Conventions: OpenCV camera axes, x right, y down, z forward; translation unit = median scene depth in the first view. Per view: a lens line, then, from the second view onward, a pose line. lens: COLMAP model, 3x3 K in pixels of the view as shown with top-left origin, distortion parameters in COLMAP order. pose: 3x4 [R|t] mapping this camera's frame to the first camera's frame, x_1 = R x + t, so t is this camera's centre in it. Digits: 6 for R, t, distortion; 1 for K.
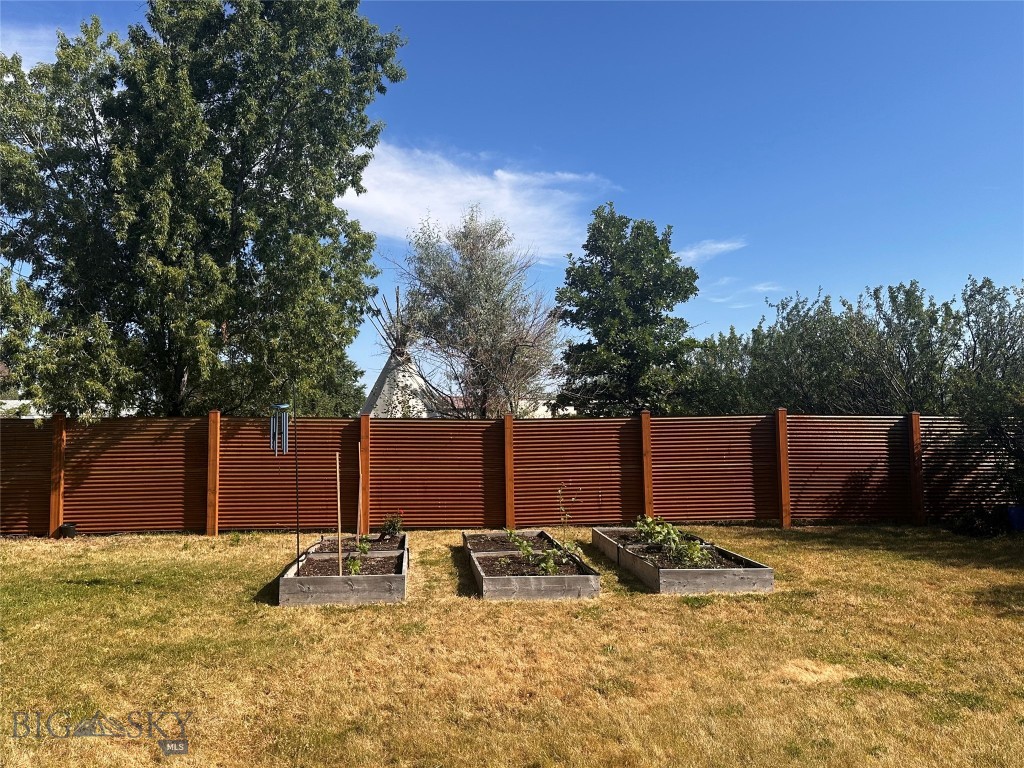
lens RADIAL K [[834.2, 0, 513.1], [0, 834.2, 377.8], [0, 0, 1]] dist [0.127448, -0.193738]
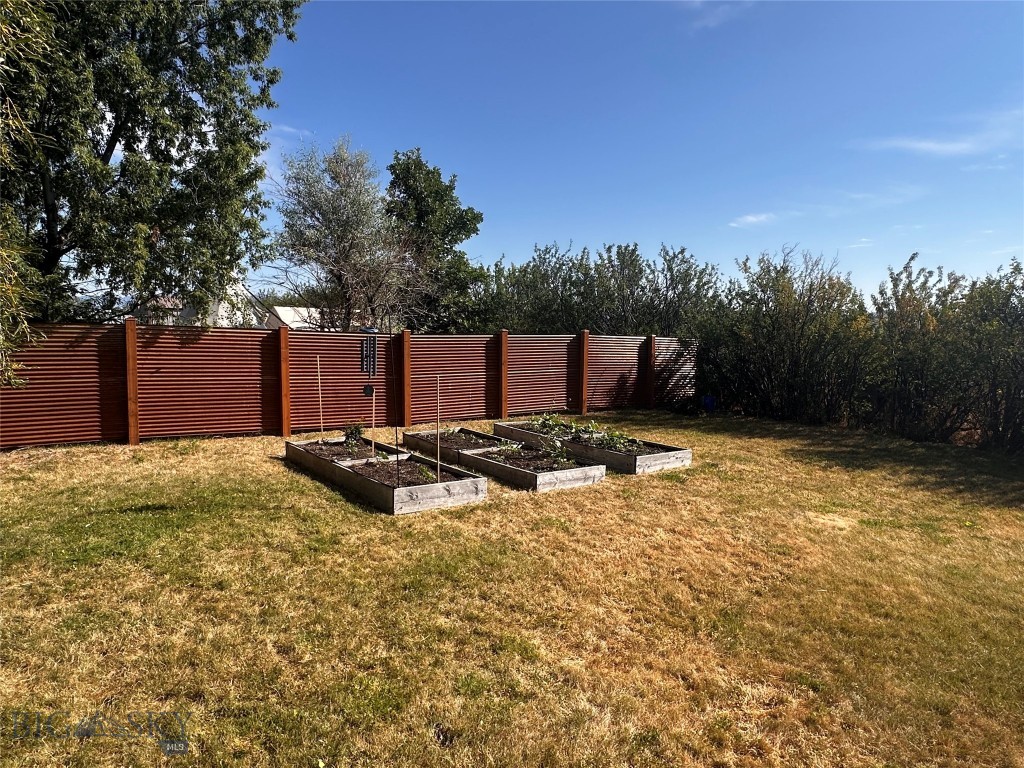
lens RADIAL K [[646.9, 0, 512.0], [0, 646.9, 384.0], [0, 0, 1]] dist [0.002676, -0.000122]
pose [[0.868760, -0.012836, 0.495067, -0.311375], [-0.060558, 0.989408, 0.131923, -0.008918], [-0.491517, -0.144589, 0.858781, 0.130937]]
